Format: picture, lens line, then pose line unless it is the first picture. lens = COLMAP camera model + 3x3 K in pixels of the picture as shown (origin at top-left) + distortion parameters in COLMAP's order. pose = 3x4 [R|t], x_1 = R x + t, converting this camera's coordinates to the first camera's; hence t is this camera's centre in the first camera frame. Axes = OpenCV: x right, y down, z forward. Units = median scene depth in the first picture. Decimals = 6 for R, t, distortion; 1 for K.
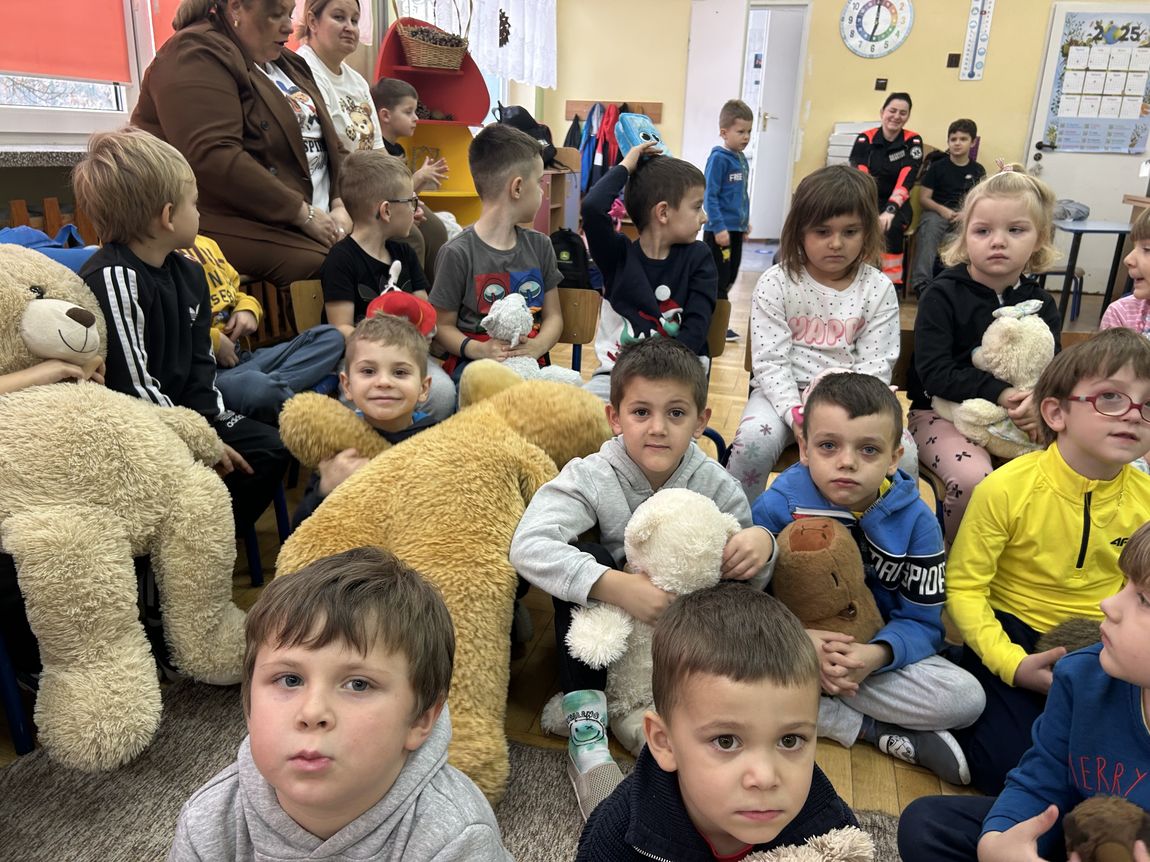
lens RADIAL K [[863.6, 0, 577.9], [0, 863.6, 428.5], [0, 0, 1]] dist [0.051332, -0.055124]
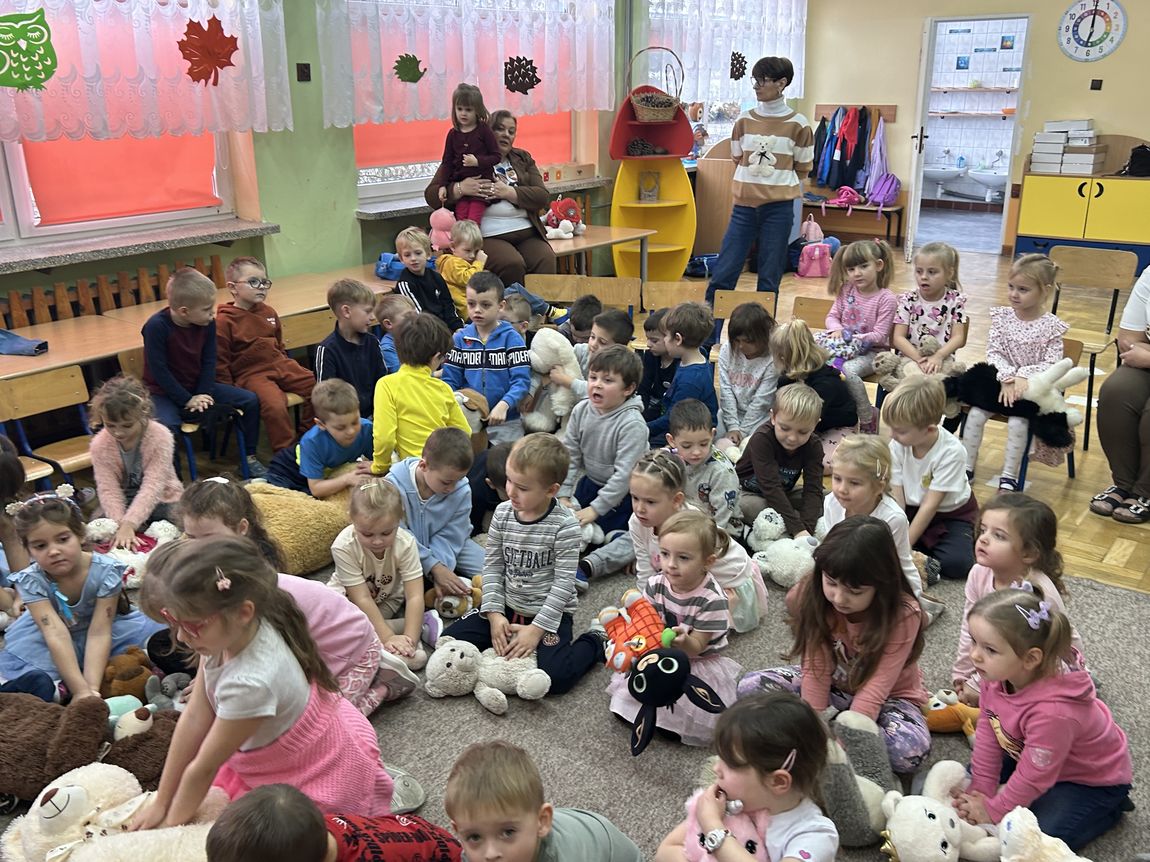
lens RADIAL K [[1024.0, 0, 563.3], [0, 1024.0, 406.3], [0, 0, 1]] dist [0.068896, -0.101885]
pose [[0.916808, 0.073740, -0.392461, 0.288672], [-0.077646, 0.996963, 0.005936, 0.051144], [0.391707, 0.025031, 0.919749, -0.459204]]
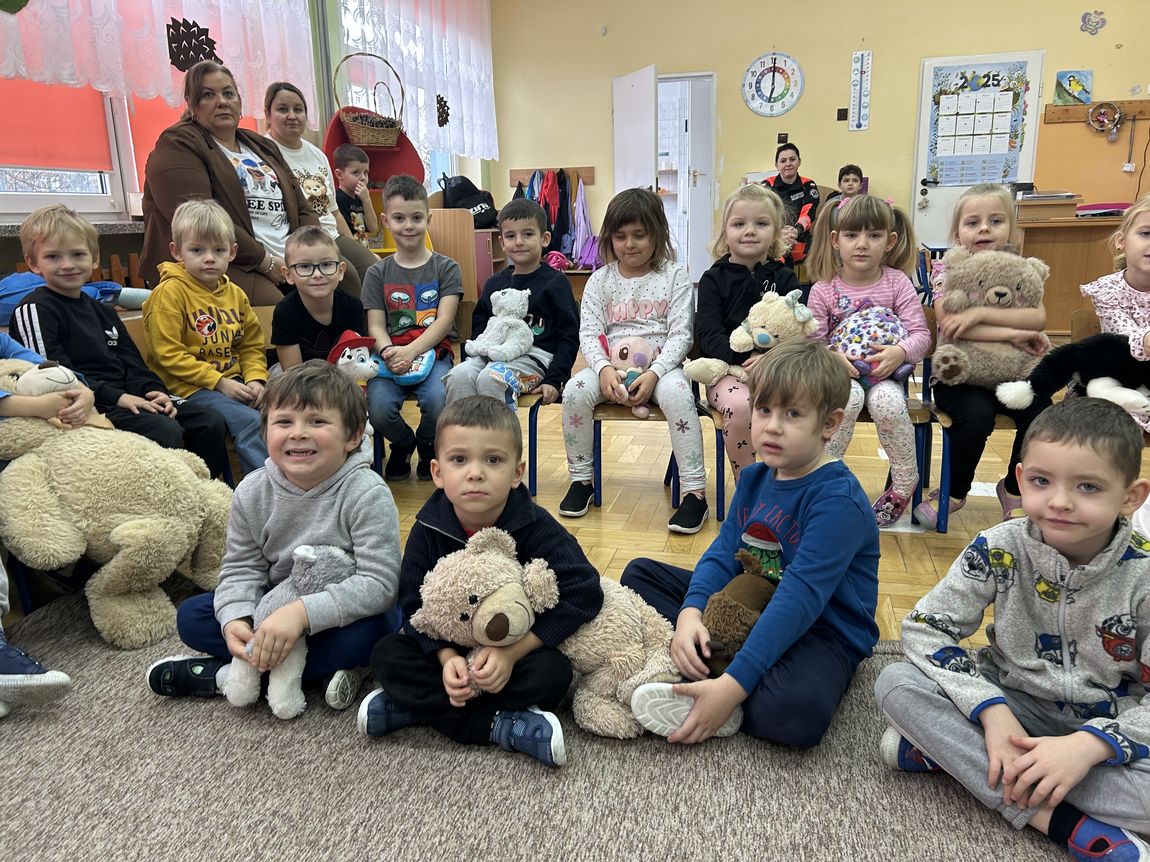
lens RADIAL K [[863.6, 0, 579.7], [0, 863.6, 424.8], [0, 0, 1]] dist [0.051332, -0.055124]
pose [[0.998030, -0.062730, 0.000836, 0.063466], [0.062585, 0.994626, -0.082471, 0.054538], [0.004342, 0.082361, 0.996593, -0.101925]]
